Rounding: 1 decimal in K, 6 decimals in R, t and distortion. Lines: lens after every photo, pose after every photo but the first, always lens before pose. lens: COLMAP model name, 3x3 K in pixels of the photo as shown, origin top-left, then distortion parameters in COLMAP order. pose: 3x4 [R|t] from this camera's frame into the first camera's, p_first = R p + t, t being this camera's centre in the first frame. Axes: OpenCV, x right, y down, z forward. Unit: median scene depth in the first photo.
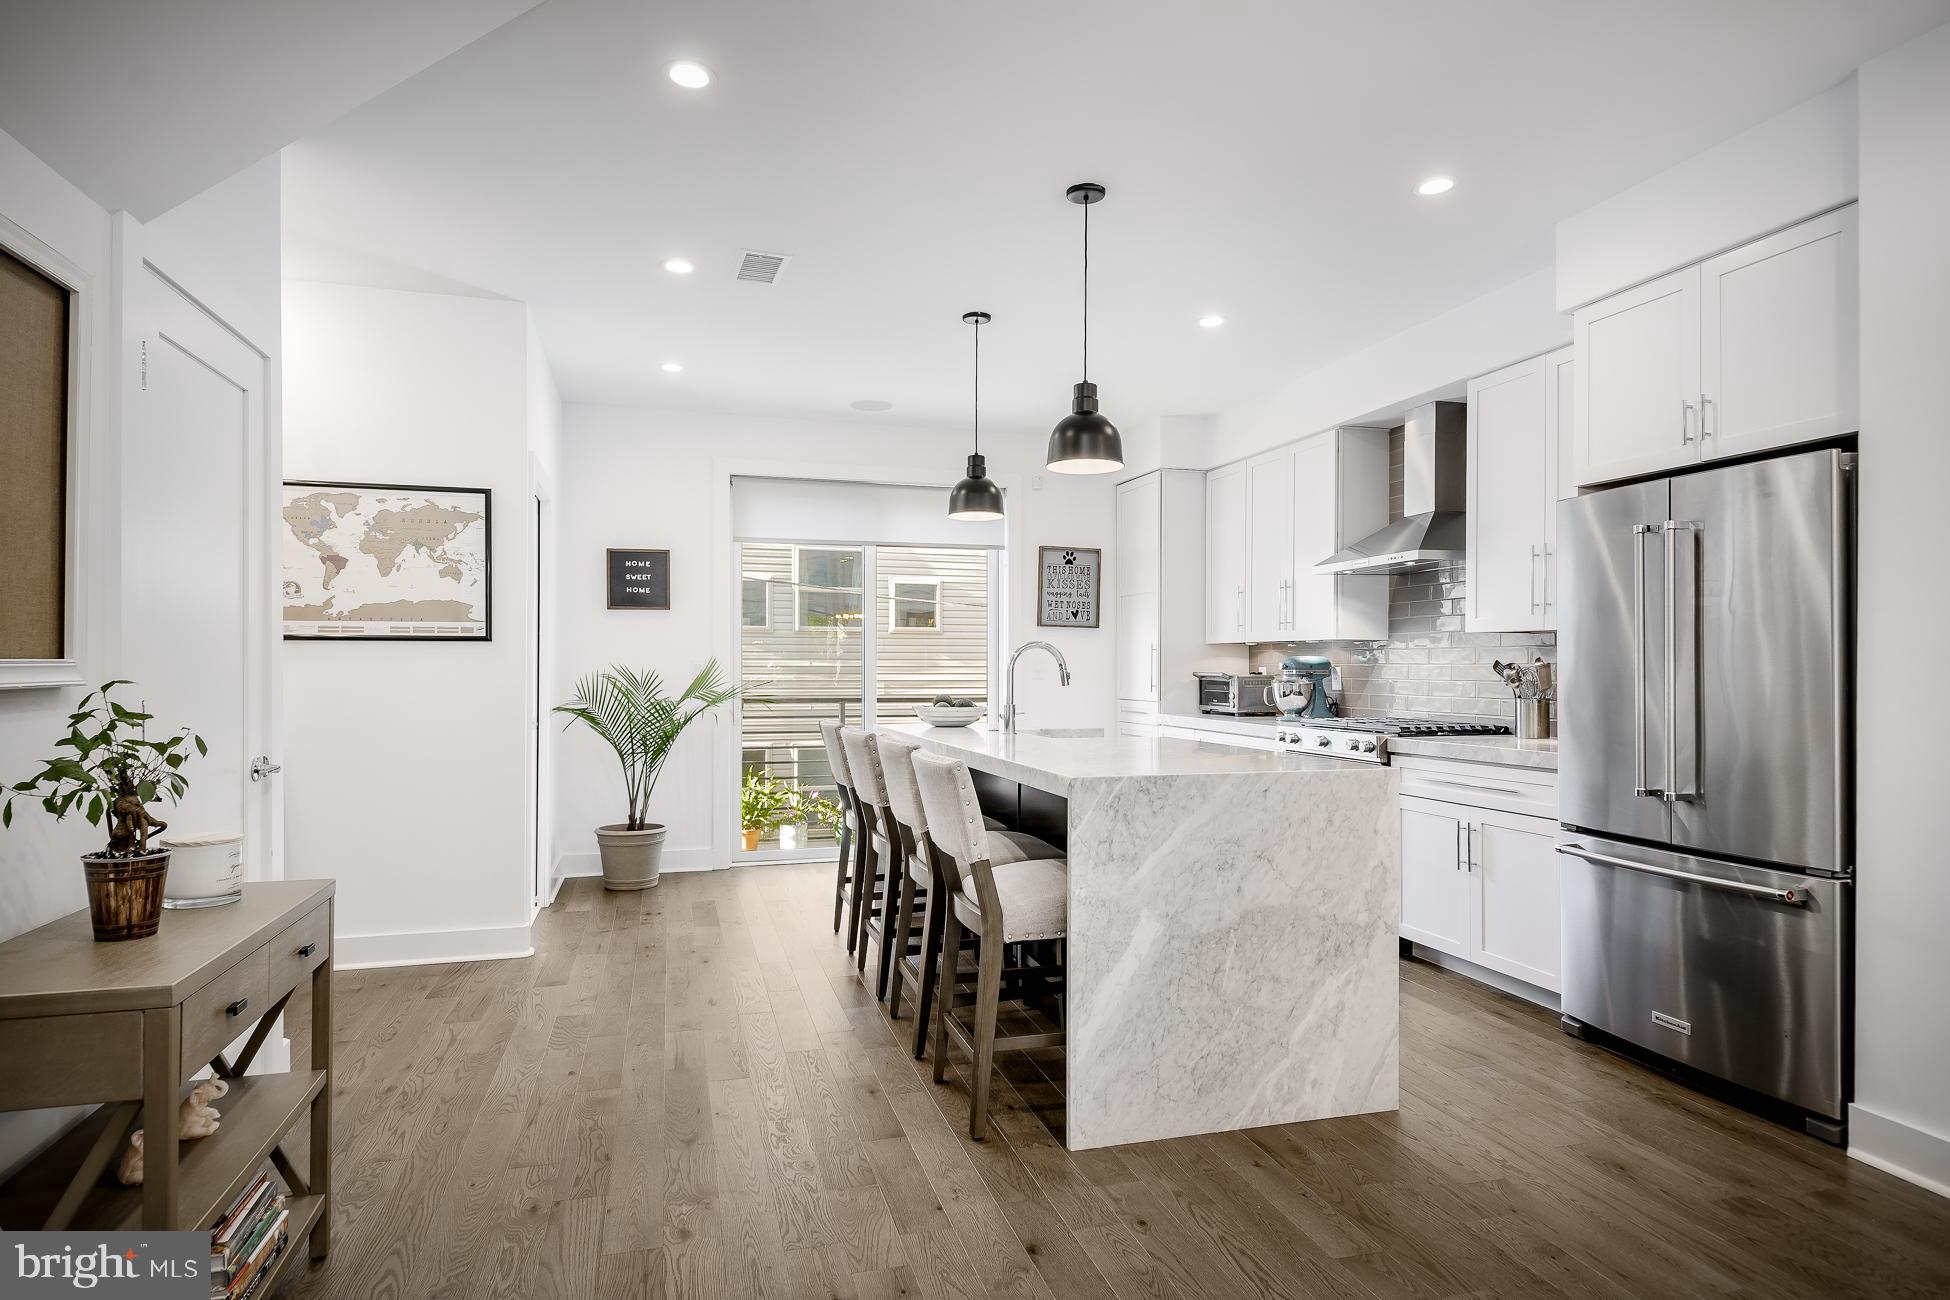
lens RADIAL K [[1063.2, 0, 953.0], [0, 1063.2, 657.4], [0, 0, 1]] dist [0.018112, -0.000683]
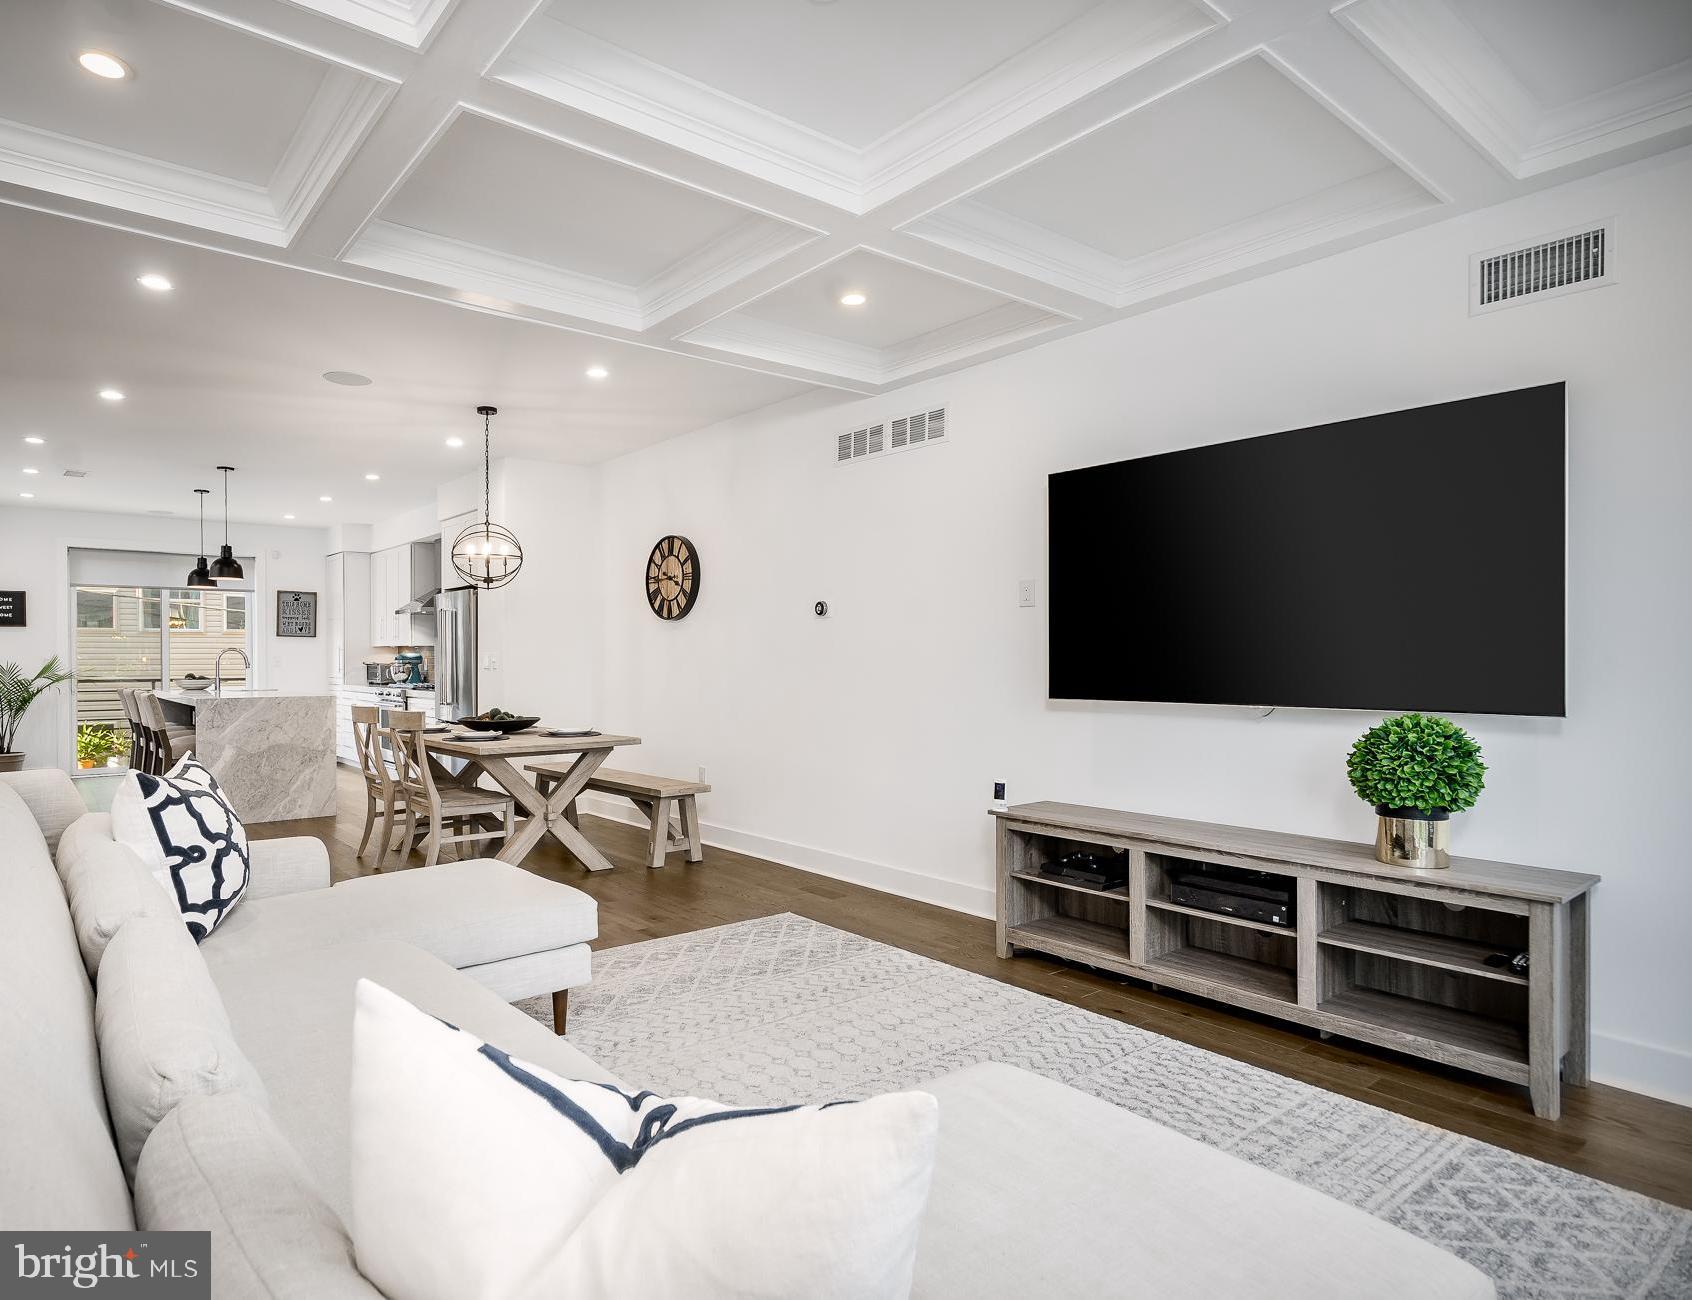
lens RADIAL K [[948.0, 0, 706.4], [0, 948.0, 658.7], [0, 0, 1]] dist [0.003682, 0.000462]
pose [[0.934559, -0.004979, 0.355775, 0.294055], [0.001585, 0.999950, 0.009830, -0.010426], [-0.355806, -0.008623, 0.934520, -1.130921]]
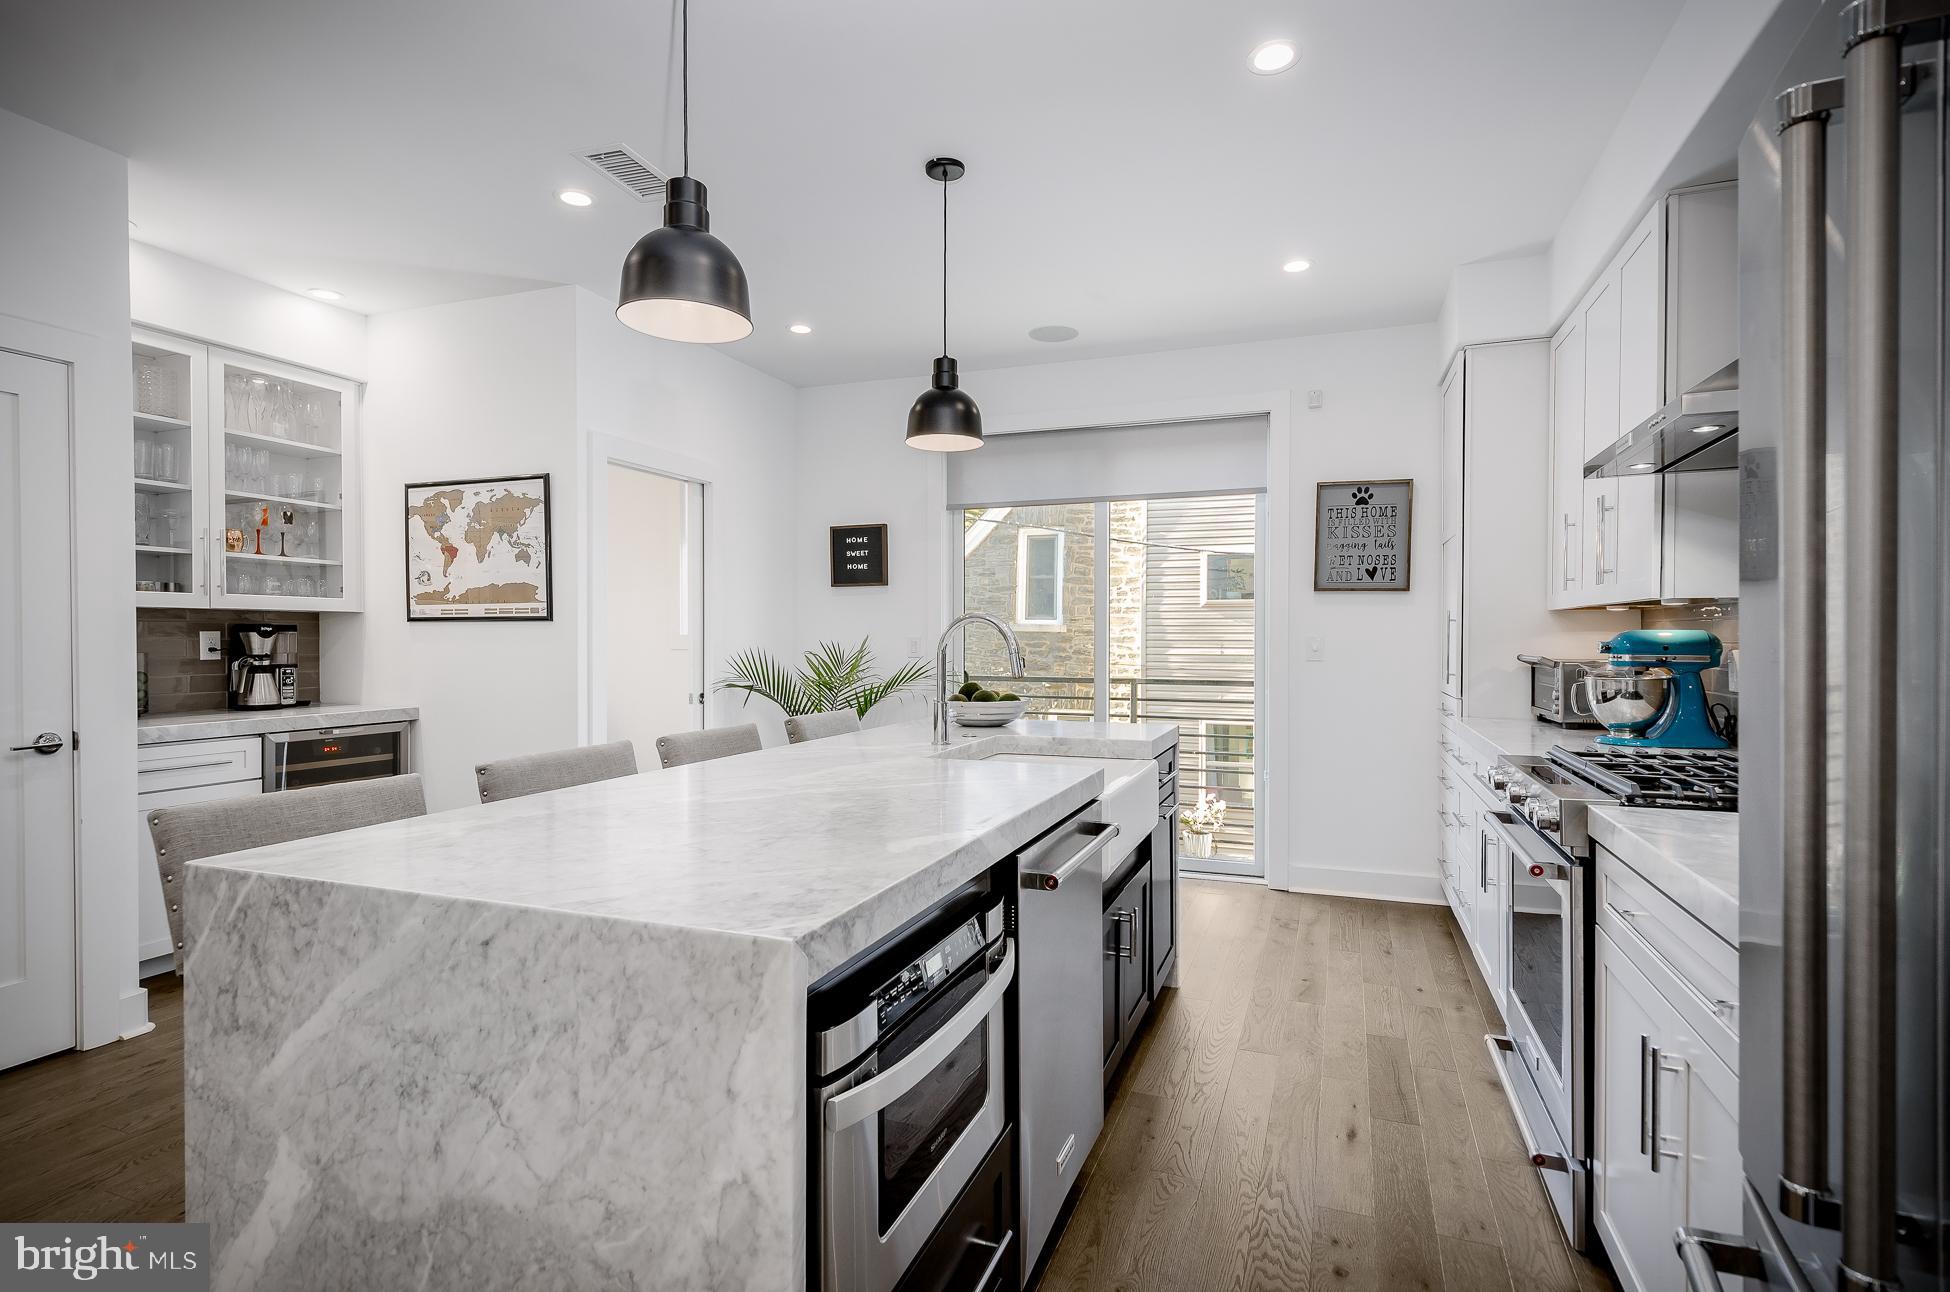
lens RADIAL K [[938.5, 0, 975.0], [0, 938.5, 646.0], [0, 0, 1]] dist [0.012696, -0.000994]
pose [[0.807774, 0.004738, -0.589474, 0.442557], [0.005063, 0.999875, 0.014974, -0.002541], [0.589471, -0.015080, 0.807649, 0.515268]]
